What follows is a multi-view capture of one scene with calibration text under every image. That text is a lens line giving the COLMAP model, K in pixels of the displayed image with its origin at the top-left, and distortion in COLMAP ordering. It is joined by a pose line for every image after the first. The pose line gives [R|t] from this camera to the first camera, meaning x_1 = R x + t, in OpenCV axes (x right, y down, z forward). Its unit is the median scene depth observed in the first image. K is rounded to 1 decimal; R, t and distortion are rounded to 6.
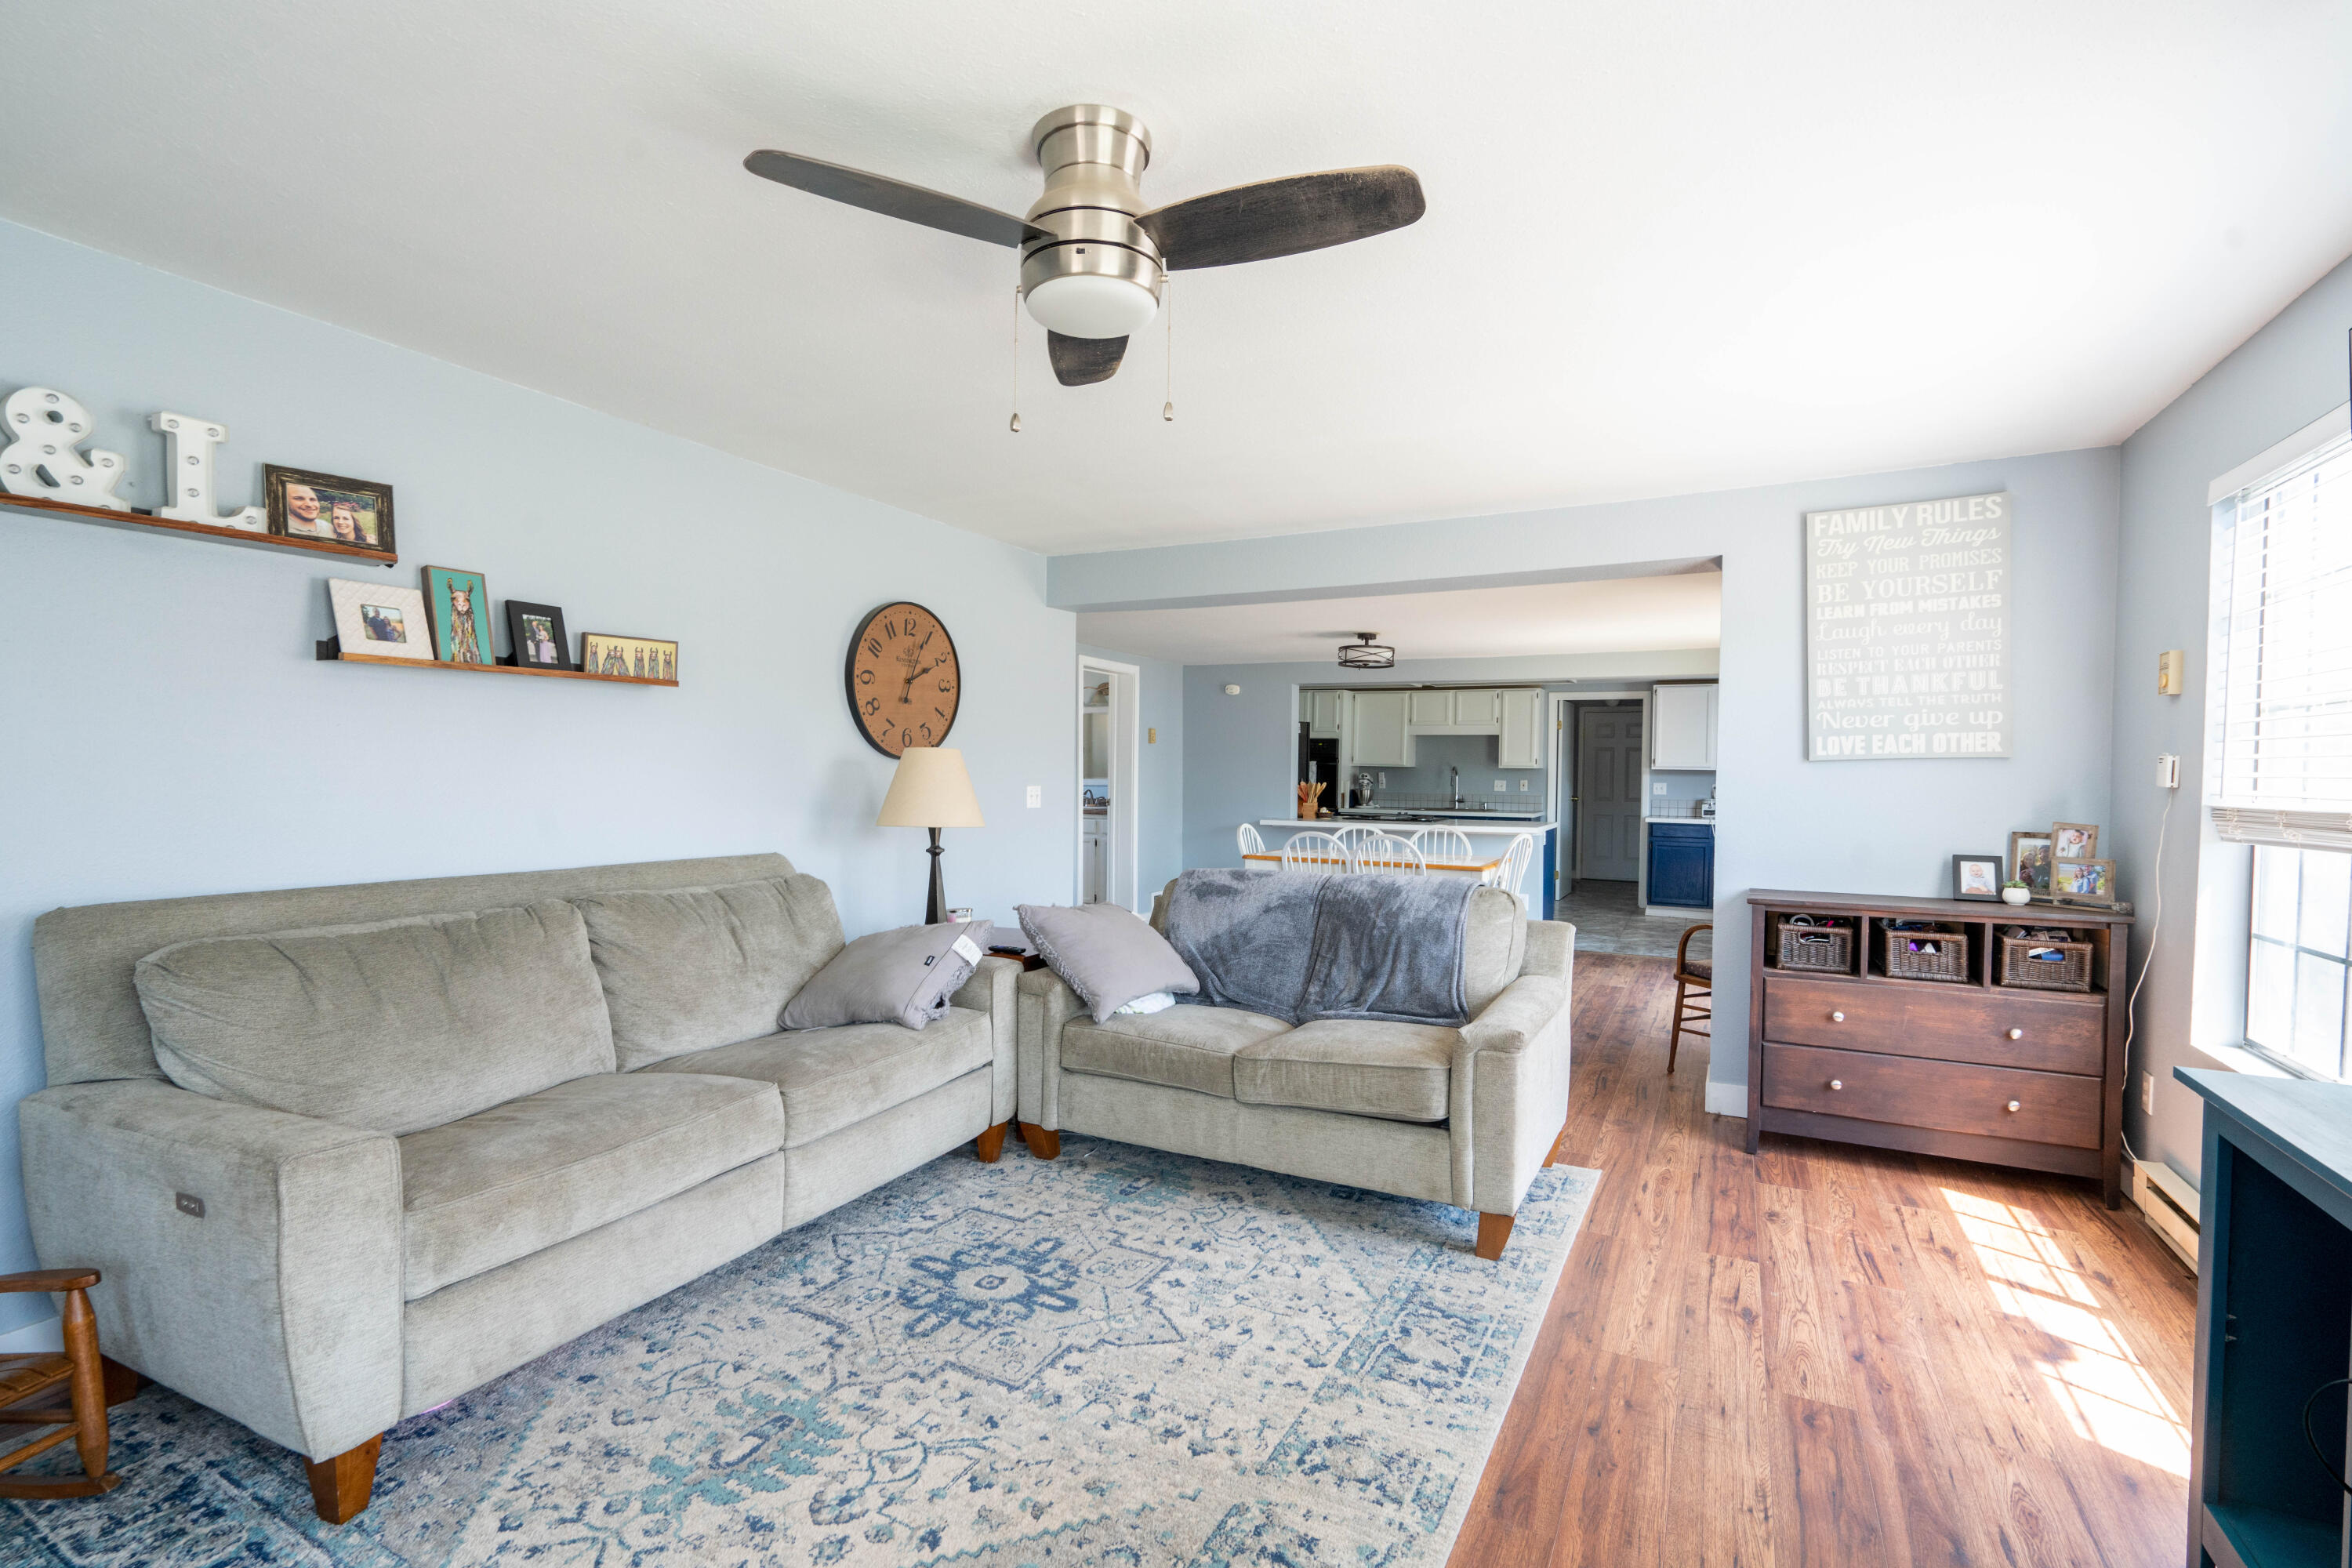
lens RADIAL K [[1067.8, 0, 1175.2], [0, 1067.8, 791.9], [0, 0, 1]] dist [-0.003093, 0.000931]
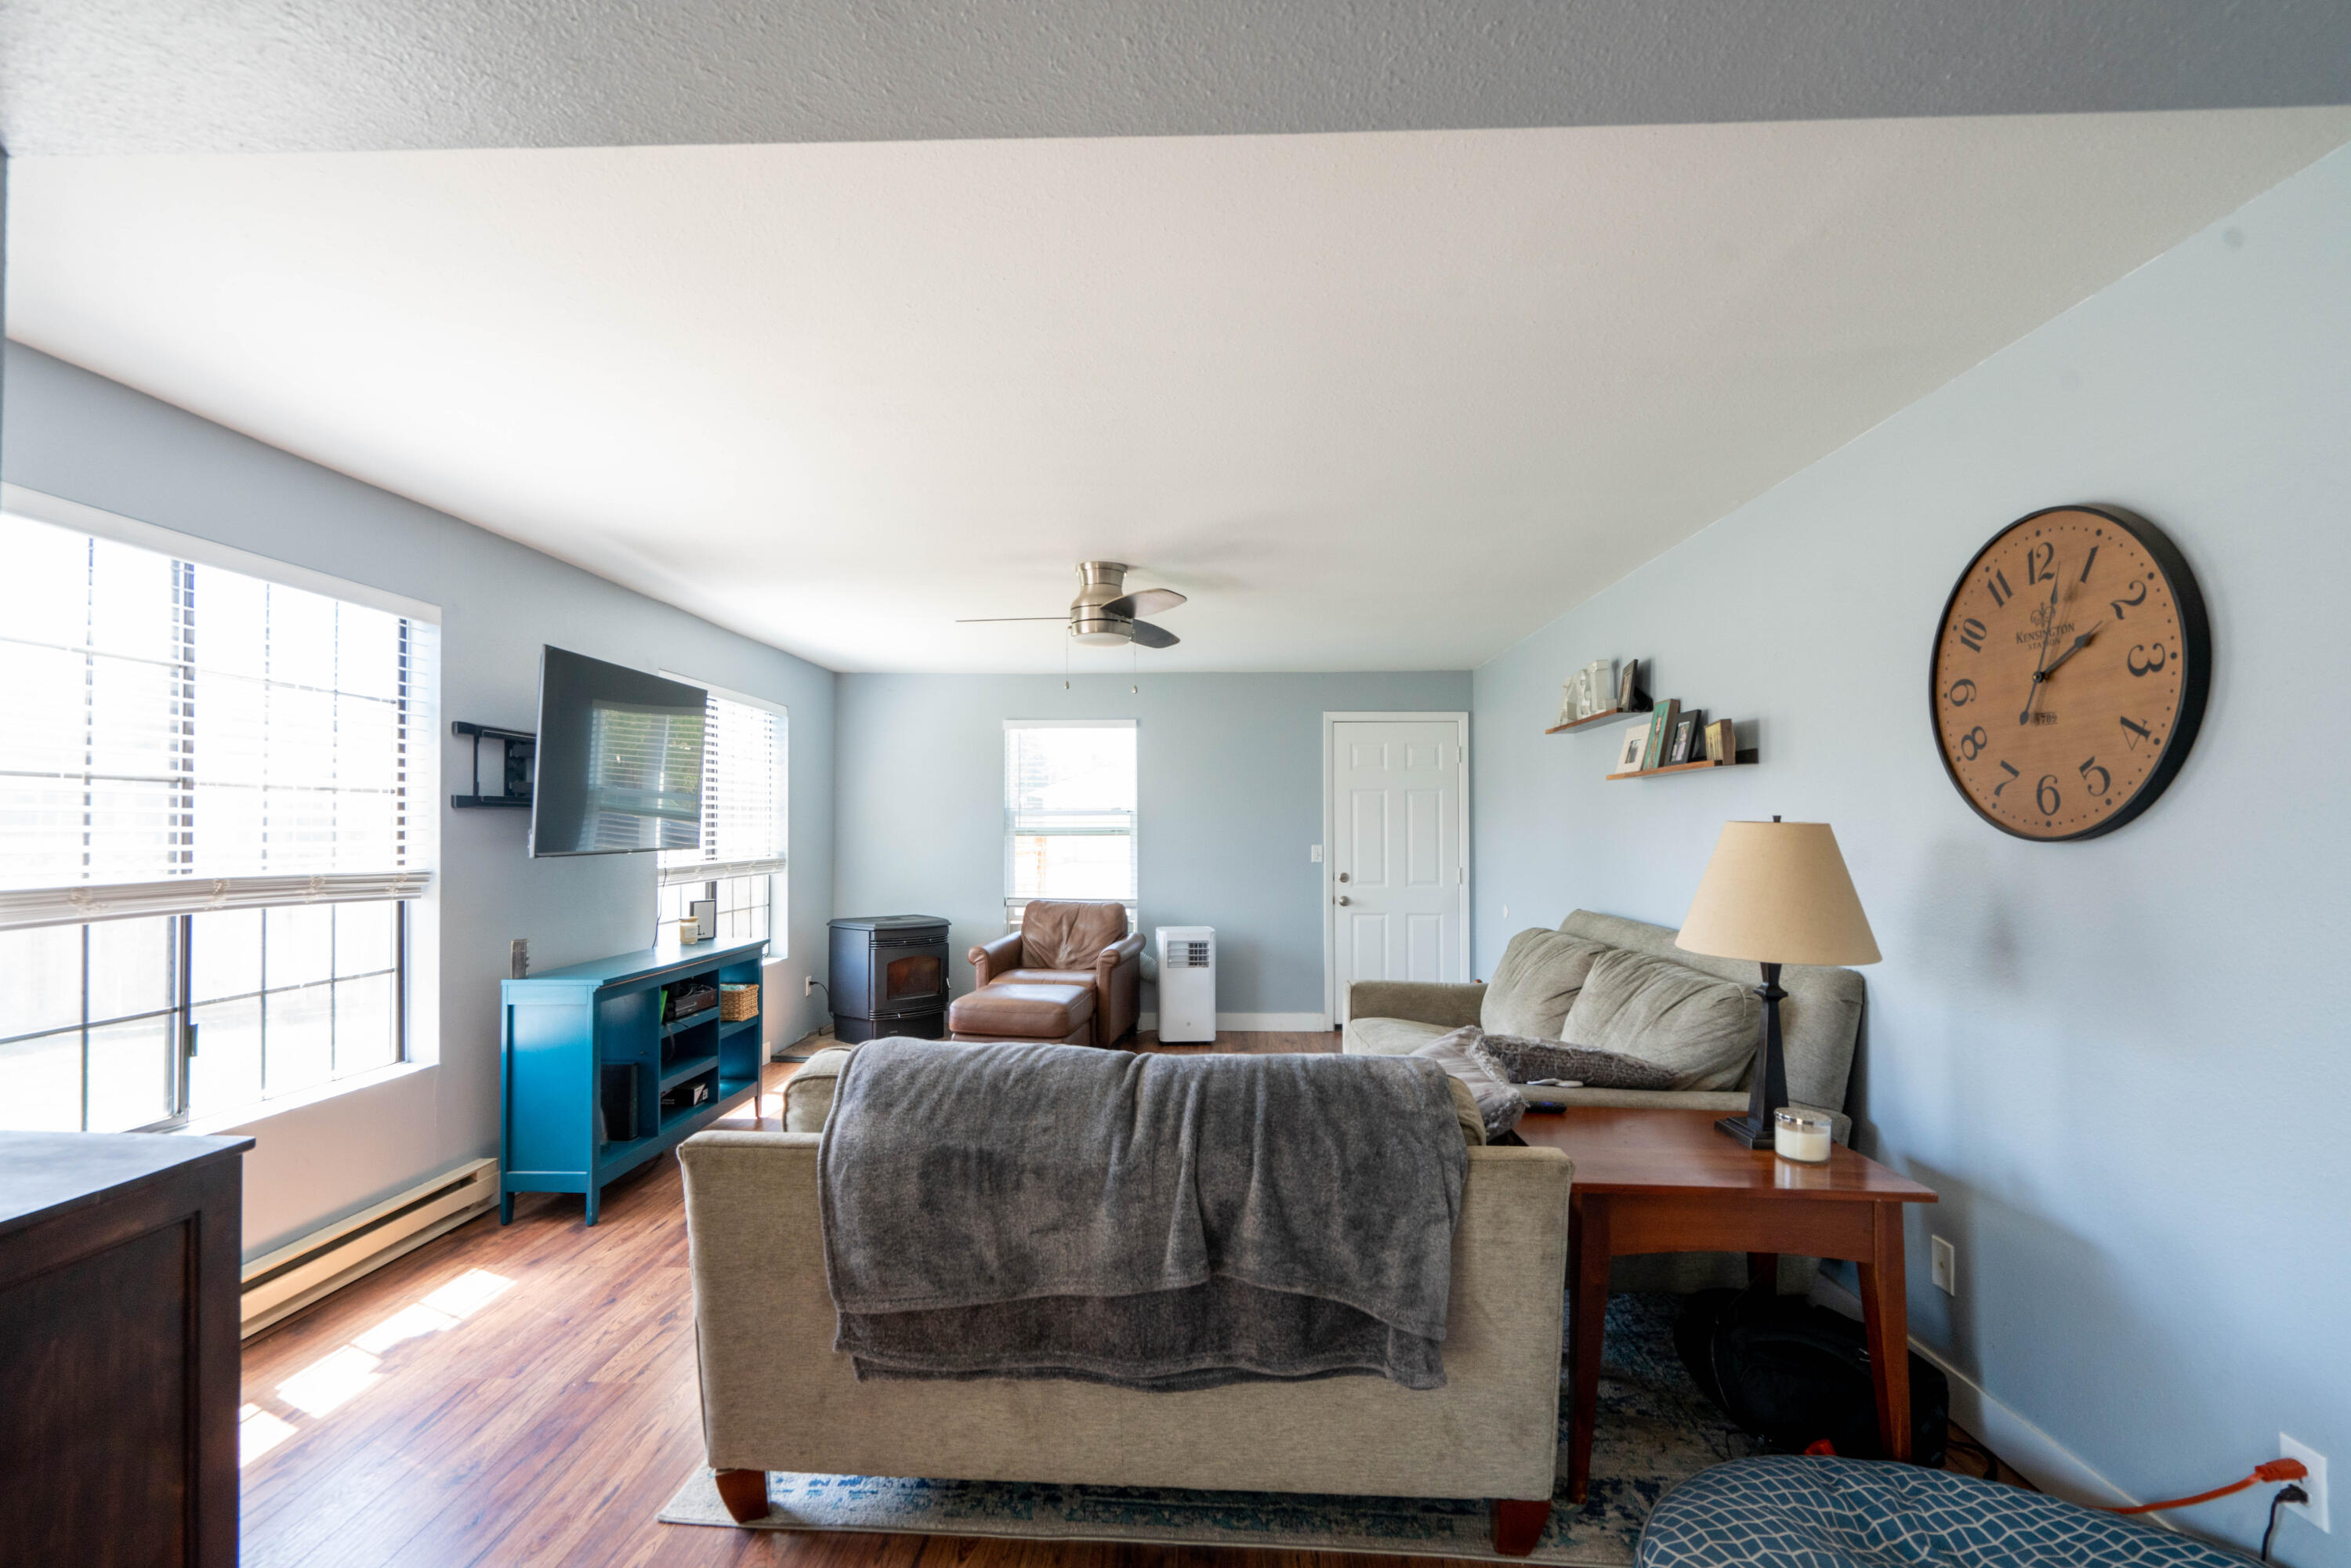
lens RADIAL K [[1076.3, 0, 1172.7], [0, 1076.3, 807.5], [0, 0, 1]] dist [-0.003076, -0.000259]
pose [[-0.904191, -0.016481, -0.426811, 0.457864], [-0.016720, 0.999855, -0.003189, -0.055588], [0.426801, 0.004252, -0.904335, 1.901536]]
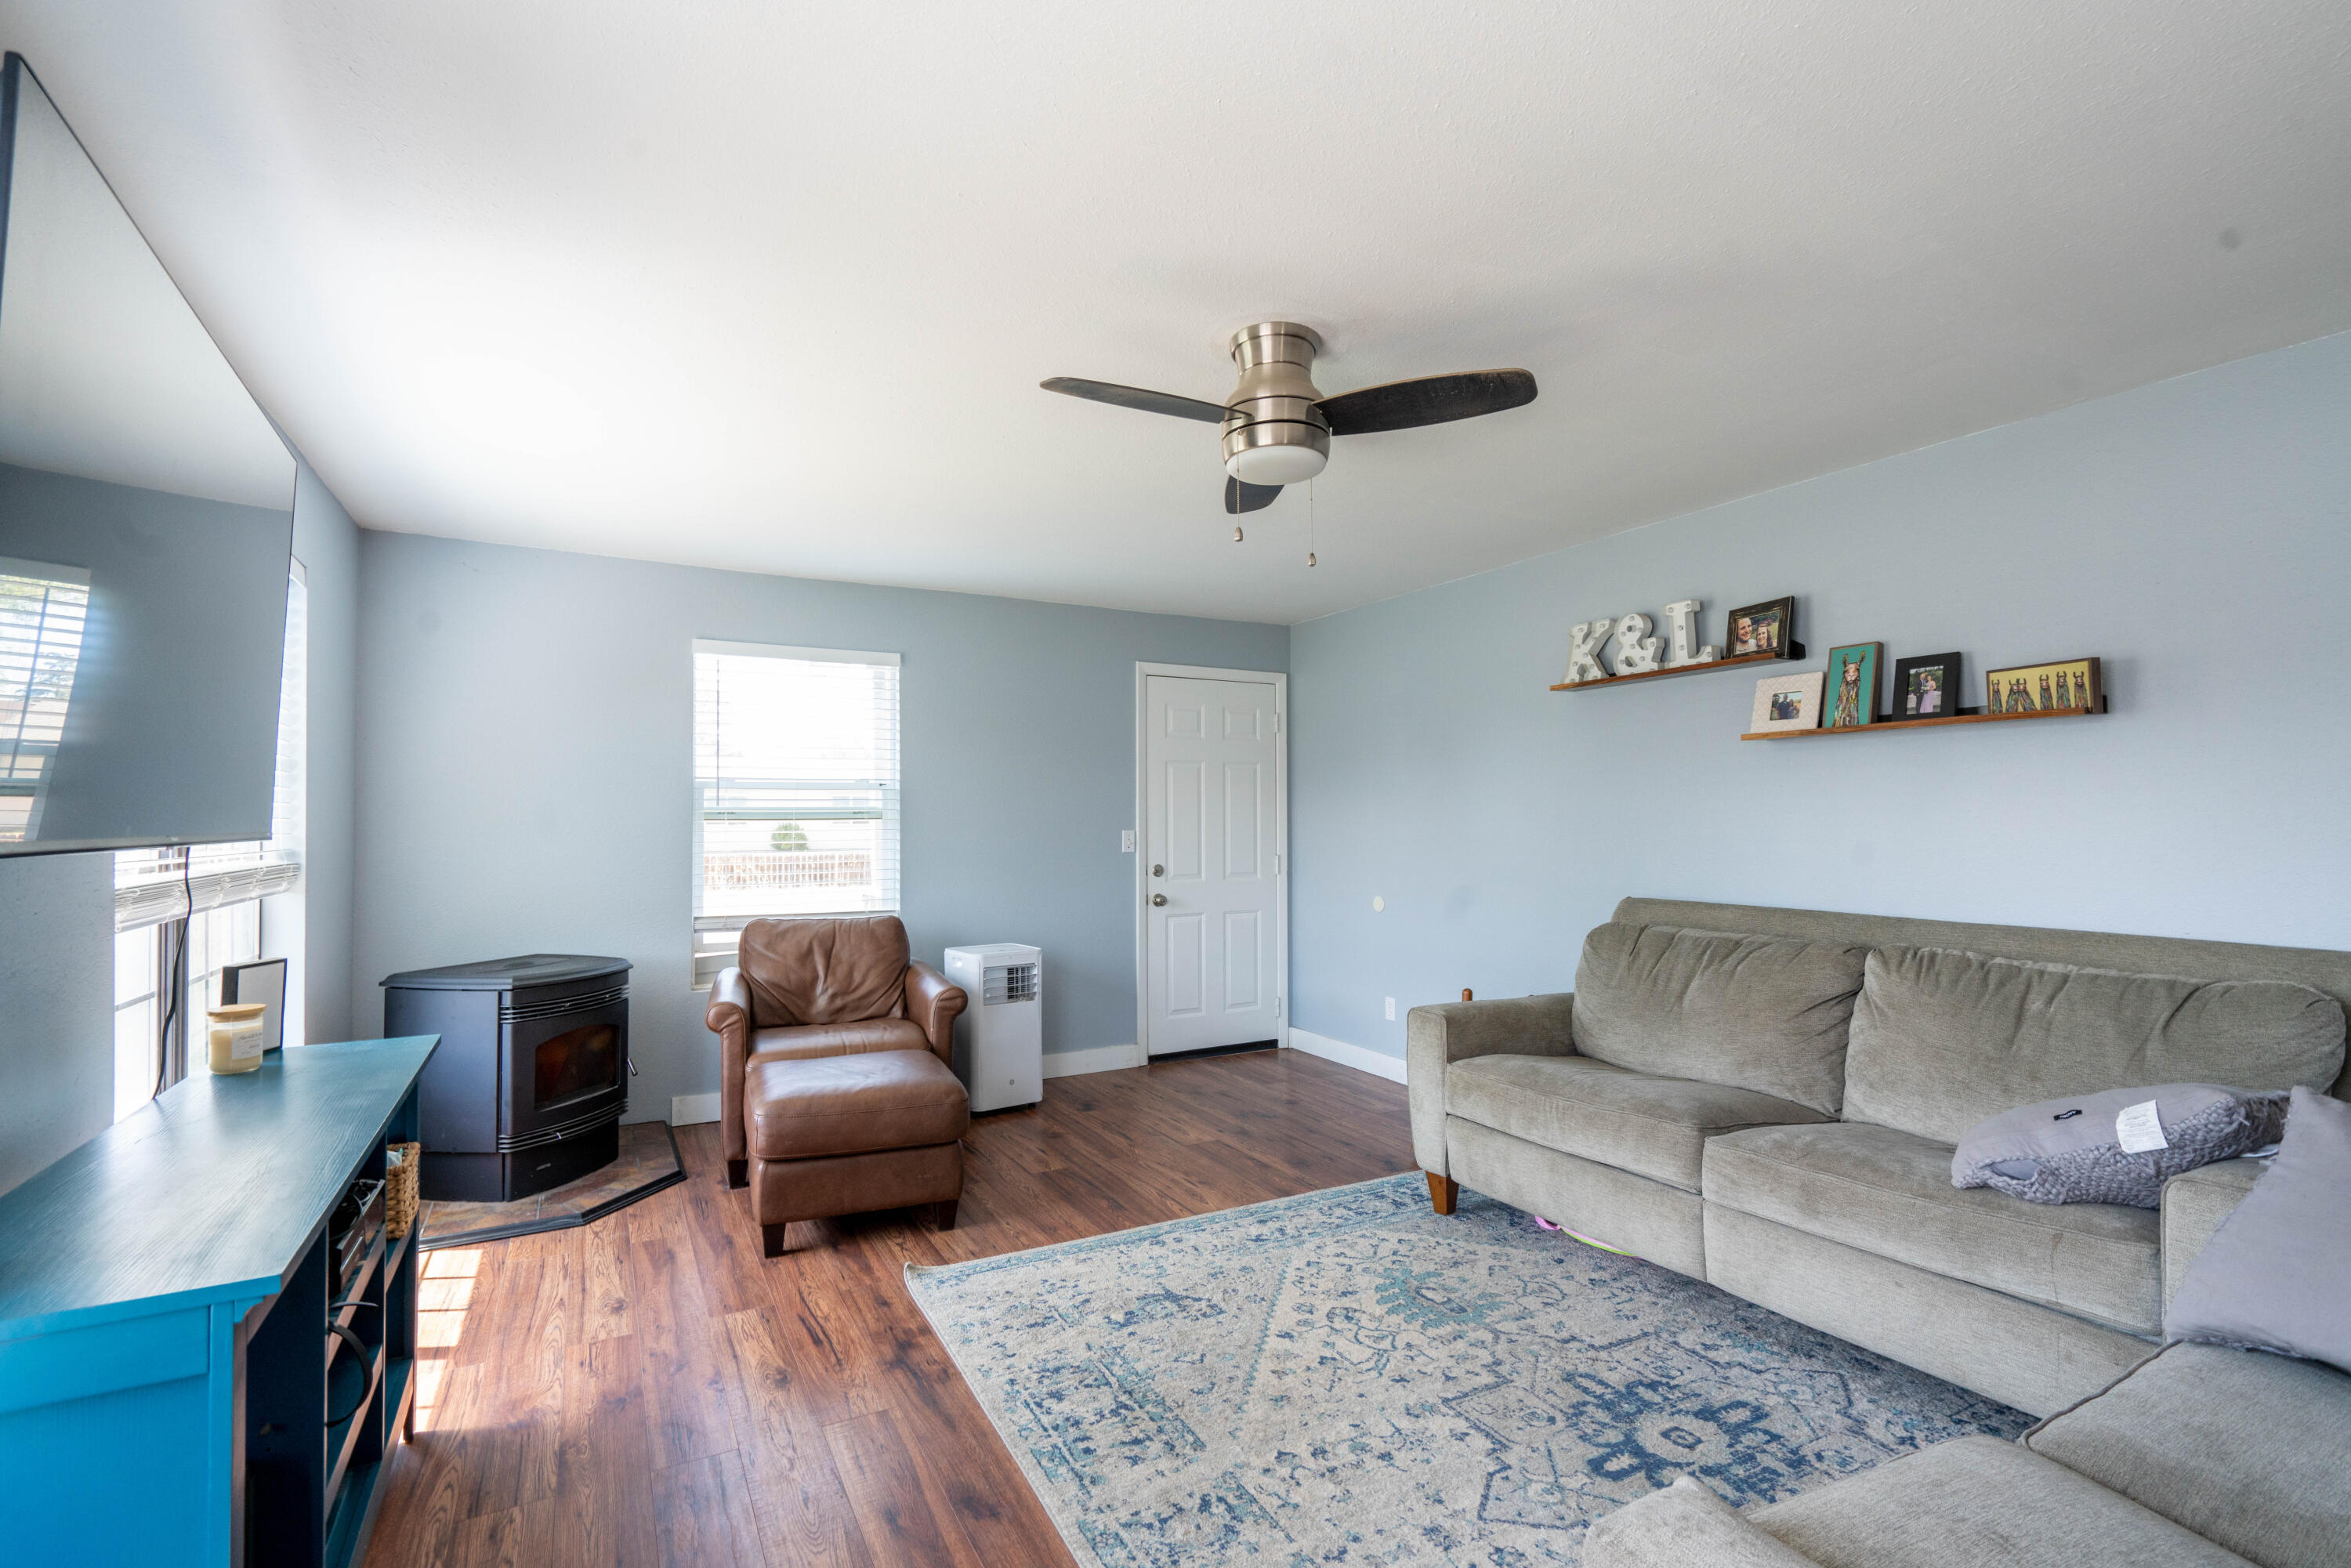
lens RADIAL K [[1067.3, 0, 1174.7], [0, 1067.3, 791.9], [0, 0, 1]] dist [-0.003093, 0.000931]
pose [[-0.555535, -0.028972, -0.830988, 0.648472], [-0.017733, 0.999578, -0.022994, -0.011271], [0.831304, 0.001962, -0.555815, 0.987413]]
